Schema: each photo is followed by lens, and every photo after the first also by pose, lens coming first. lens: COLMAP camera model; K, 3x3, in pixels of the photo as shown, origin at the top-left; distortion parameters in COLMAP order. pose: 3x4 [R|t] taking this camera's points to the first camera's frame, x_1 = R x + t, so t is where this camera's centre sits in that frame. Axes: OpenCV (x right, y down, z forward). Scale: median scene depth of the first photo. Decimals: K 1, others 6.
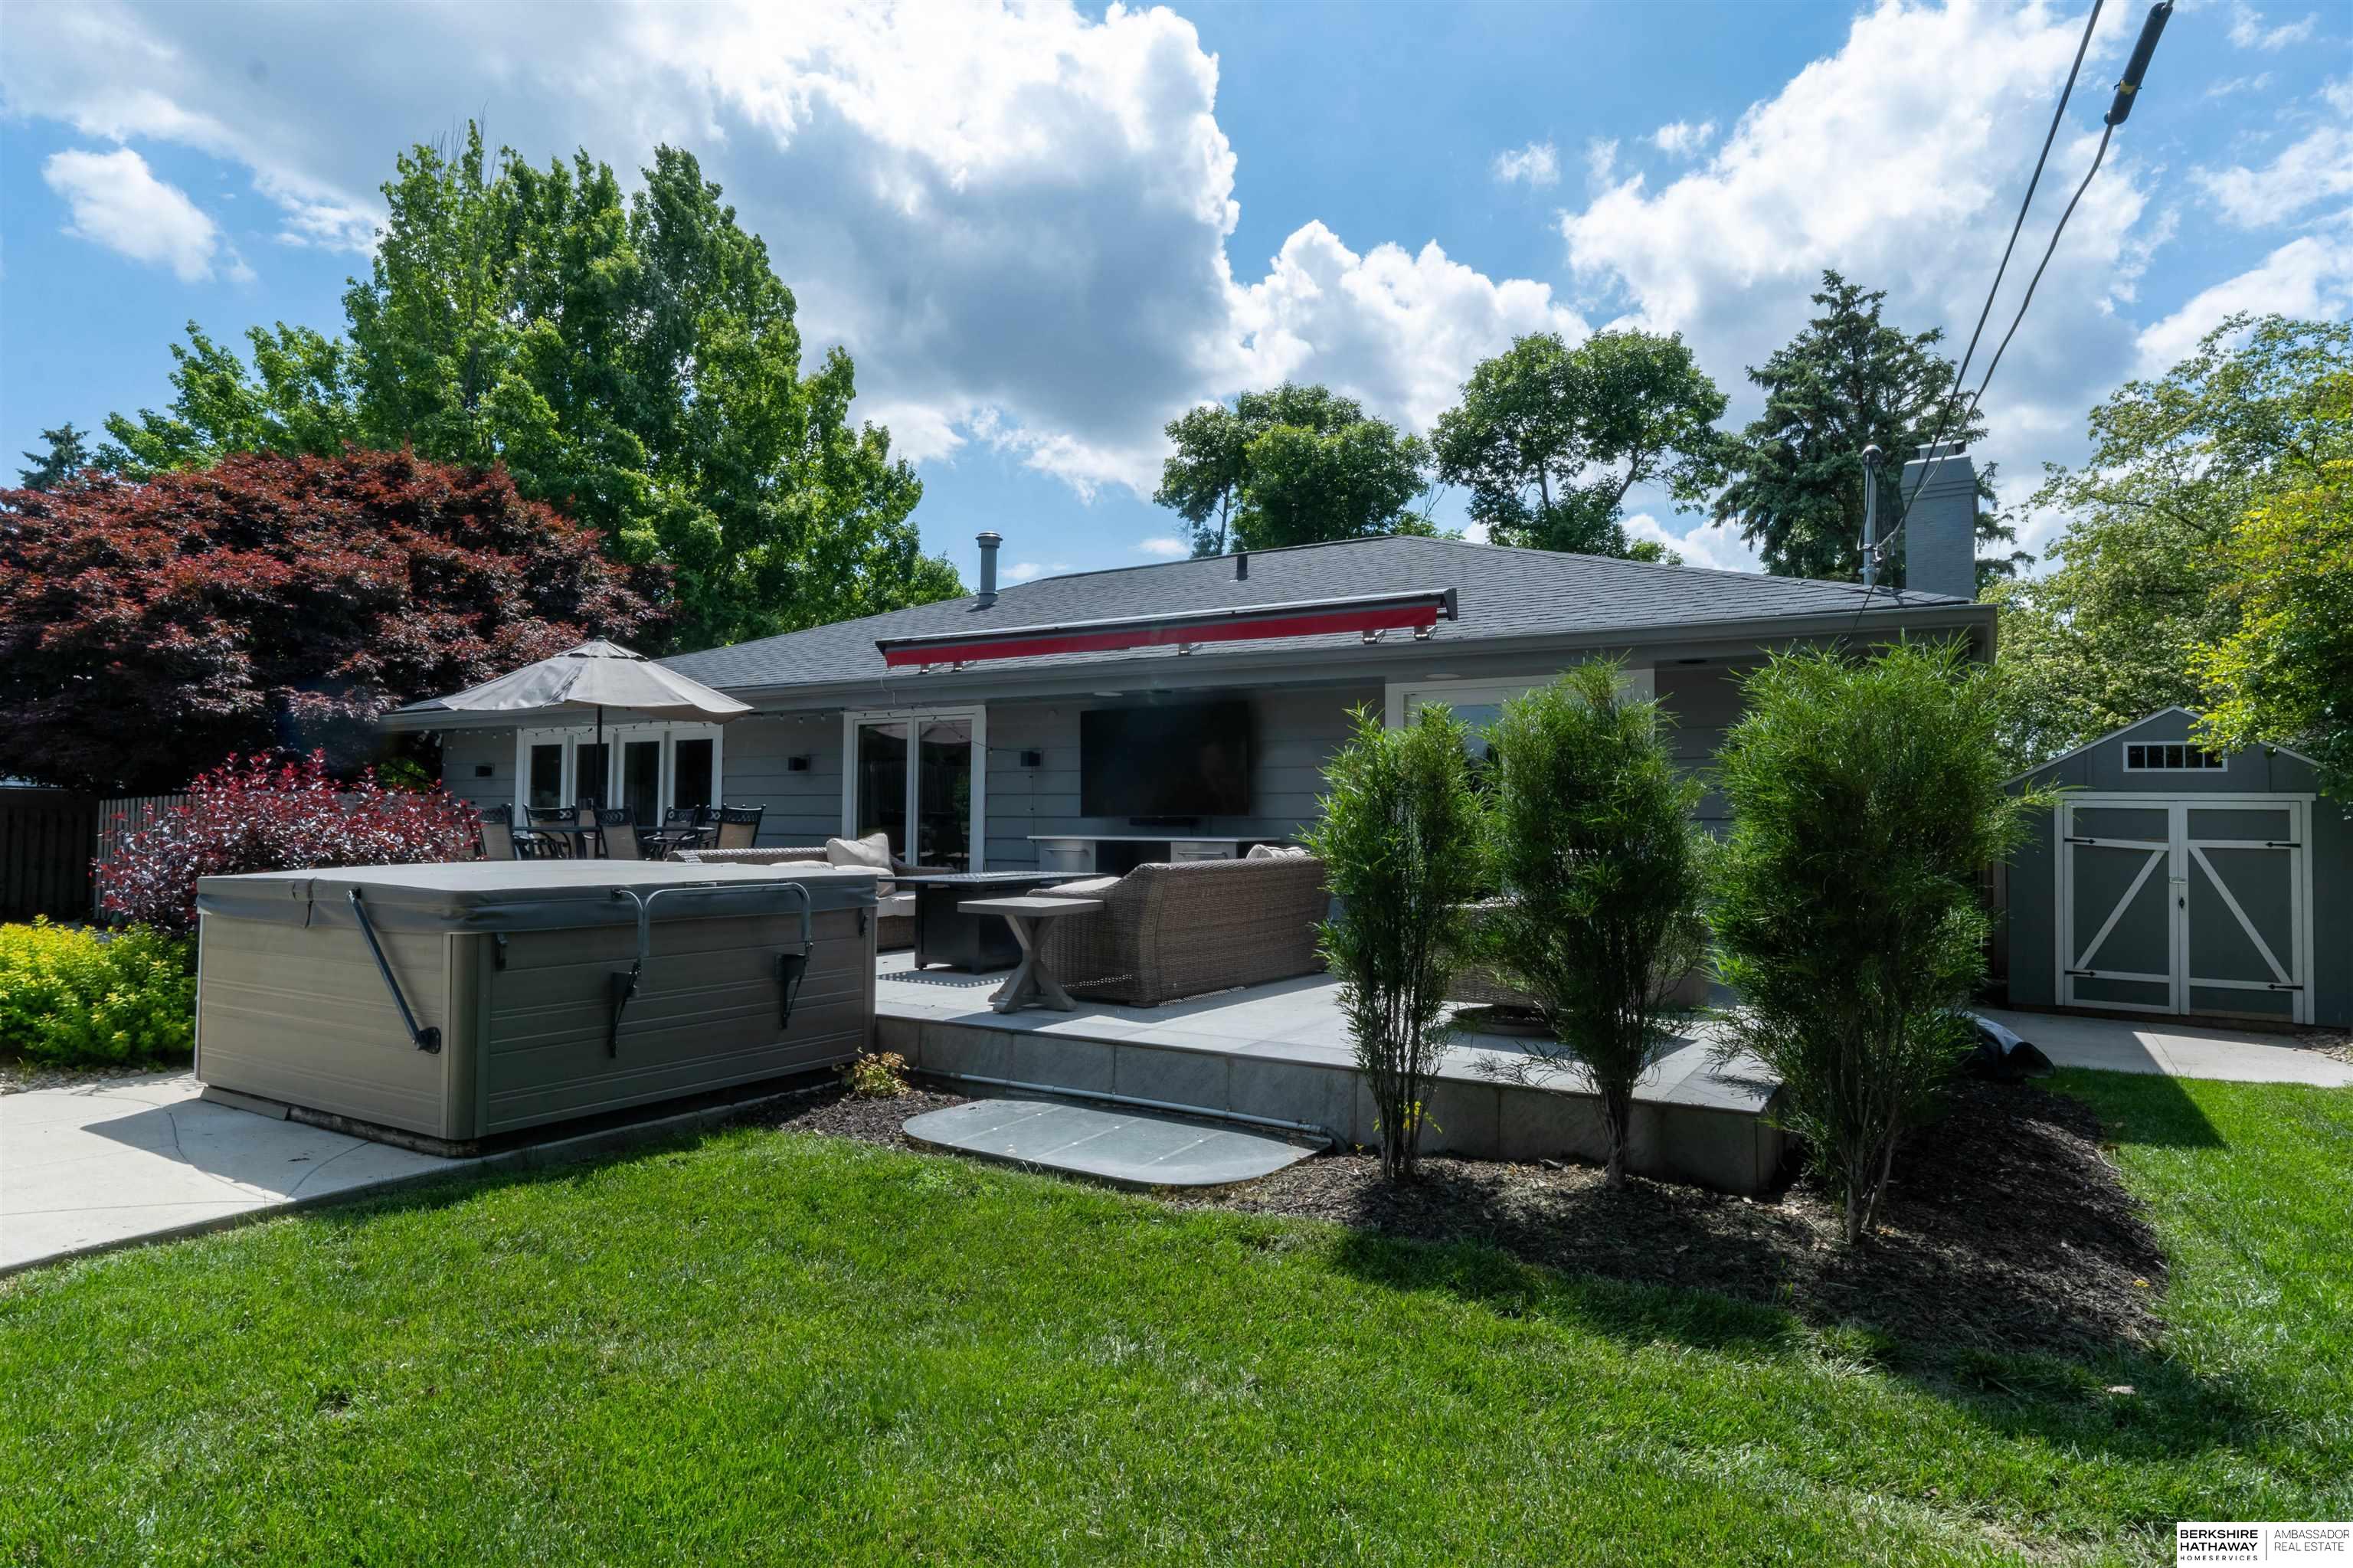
lens RADIAL K [[1314.4, 0, 1170.9], [0, 1314.4, 773.1], [0, 0, 1]] dist [-0.003184, -0.000687]
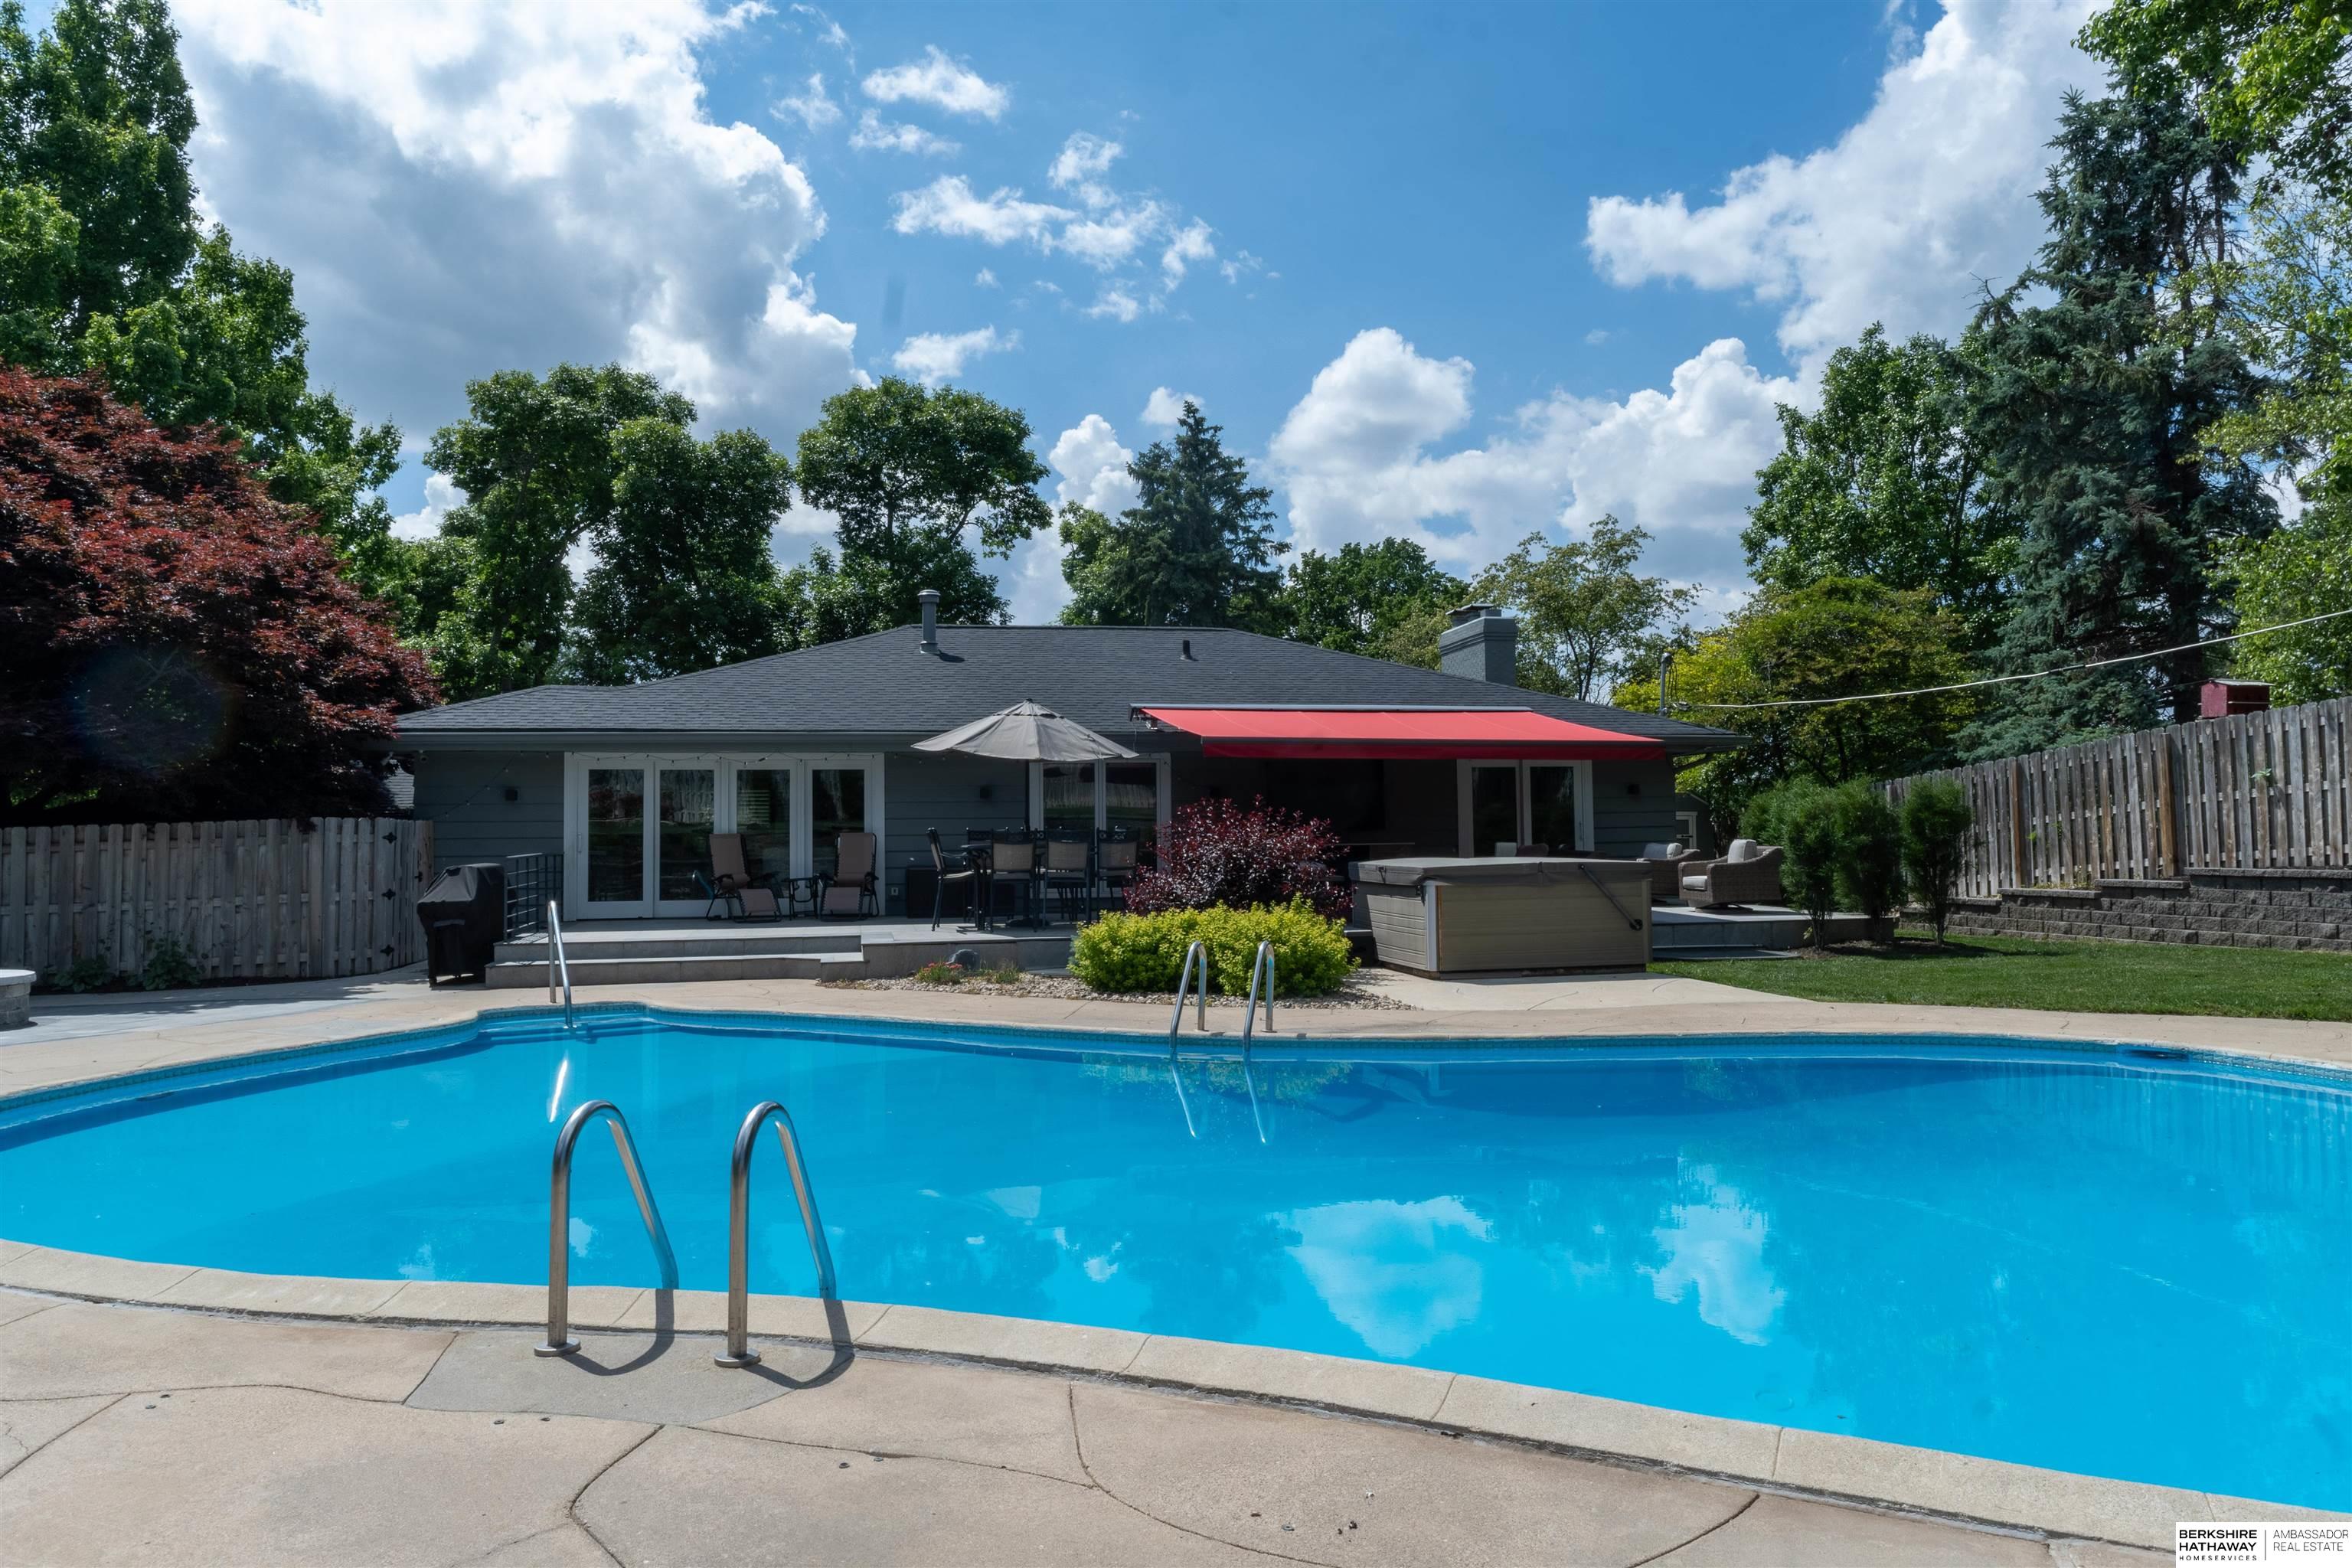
lens RADIAL K [[1540.1, 0, 1170.2], [0, 1540.1, 769.5], [0, 0, 1]] dist [-0.007502, -0.000945]
pose [[0.720658, 0.013435, 0.693161, -0.599595], [-0.009912, 0.999910, -0.009076, -0.008940], [-0.693220, -0.000330, 0.720726, -0.083838]]
